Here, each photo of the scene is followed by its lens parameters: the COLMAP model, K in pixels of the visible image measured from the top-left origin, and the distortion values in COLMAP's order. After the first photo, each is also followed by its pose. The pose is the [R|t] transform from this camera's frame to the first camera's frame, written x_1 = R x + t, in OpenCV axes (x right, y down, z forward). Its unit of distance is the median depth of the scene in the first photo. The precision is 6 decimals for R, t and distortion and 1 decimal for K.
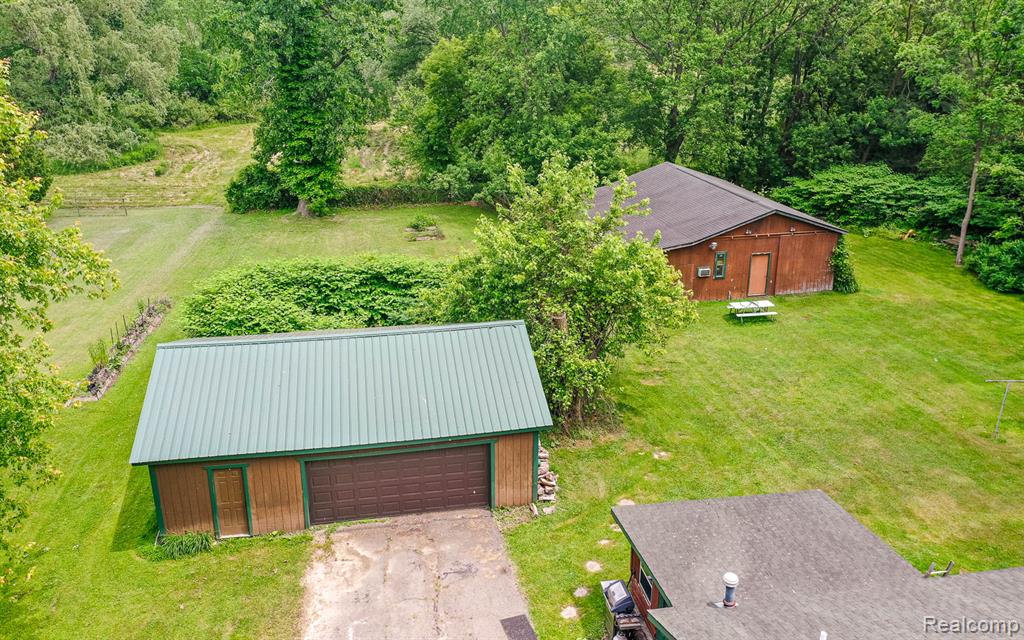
lens RADIAL K [[811.1, 0, 511.6], [0, 811.1, 292.5], [0, 0, 1]] dist [0.012021, 0.002827]
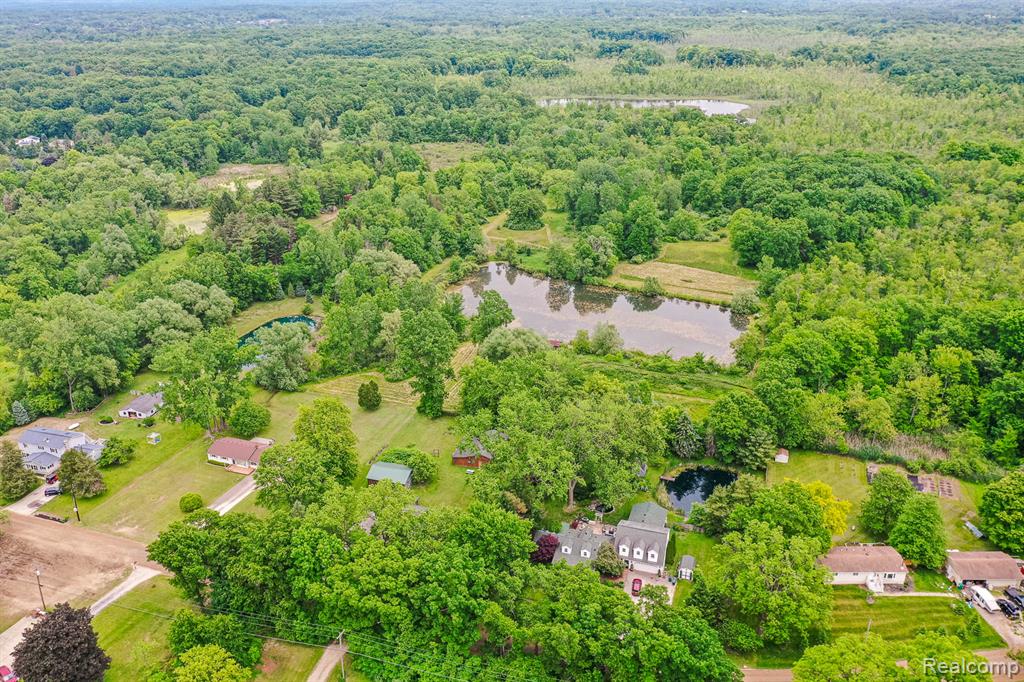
lens RADIAL K [[808.4, 0, 512.0], [0, 808.4, 341.0], [0, 0, 1]] dist [0.006318, 0.004330]
pose [[0.888389, 0.168589, -0.427017, 3.069066], [-0.133301, 0.984786, 0.111476, -1.688500], [0.439314, -0.042112, 0.897346, -4.260134]]
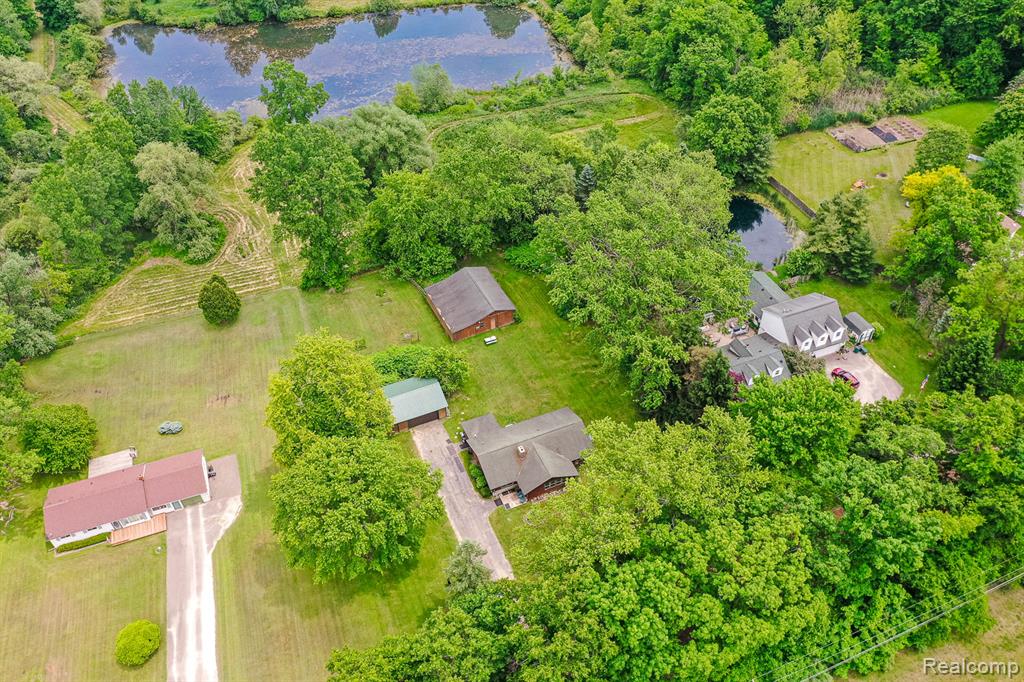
lens RADIAL K [[808.4, 0, 512.0], [0, 808.4, 341.0], [0, 0, 1]] dist [0.006318, 0.004330]
pose [[0.973540, -0.172091, 0.150349, -0.187678], [0.093106, 0.899558, 0.426763, -1.708804], [-0.208690, -0.401473, 0.891778, -2.584481]]
